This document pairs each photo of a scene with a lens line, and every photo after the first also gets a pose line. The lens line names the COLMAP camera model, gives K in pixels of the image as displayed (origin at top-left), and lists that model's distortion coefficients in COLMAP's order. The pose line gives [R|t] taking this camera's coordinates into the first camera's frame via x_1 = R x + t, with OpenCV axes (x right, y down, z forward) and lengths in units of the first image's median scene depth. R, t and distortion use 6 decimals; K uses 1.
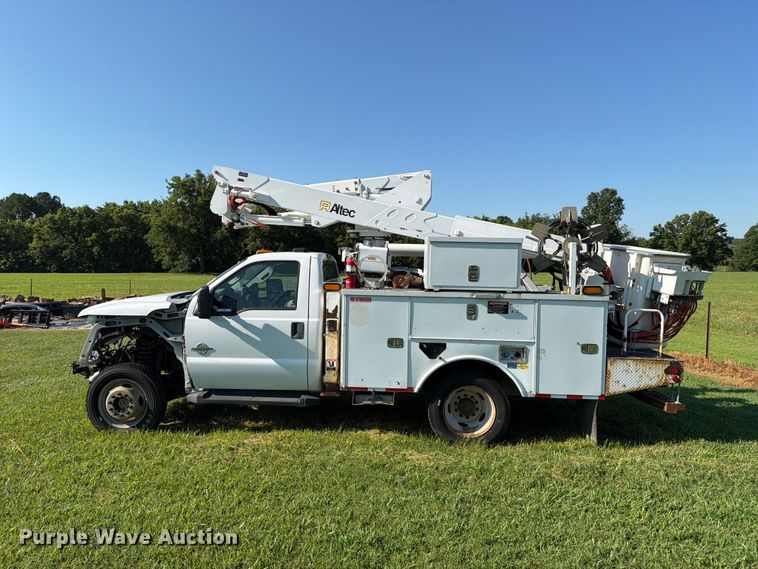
lens RADIAL K [[532.0, 0, 372.1], [0, 532.0, 280.1], [0, 0, 1]] dist [0.082147, -0.117893]
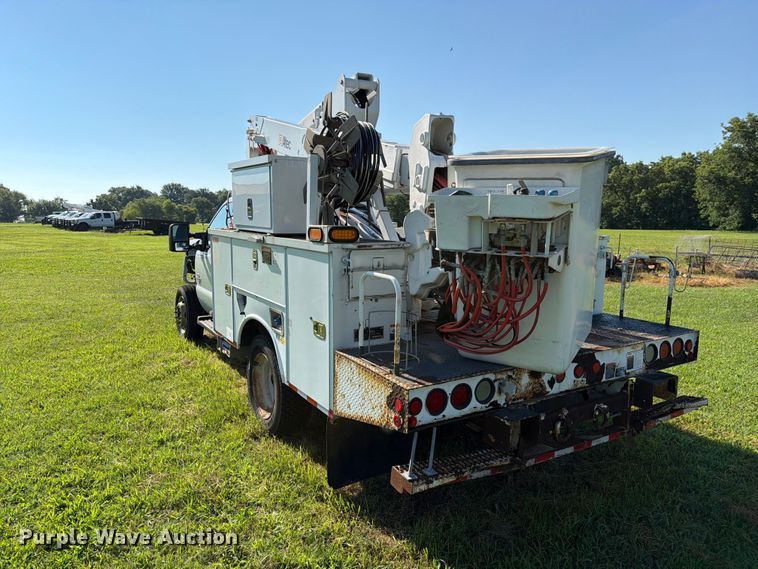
lens RADIAL K [[532.0, 0, 372.1], [0, 532.0, 280.1], [0, 0, 1]] dist [0.082147, -0.117893]
pose [[0.553062, 0.092606, -0.827977, 0.879665], [-0.027588, 0.995294, 0.092892, 0.012895], [0.832683, -0.028533, 0.553014, 0.679250]]
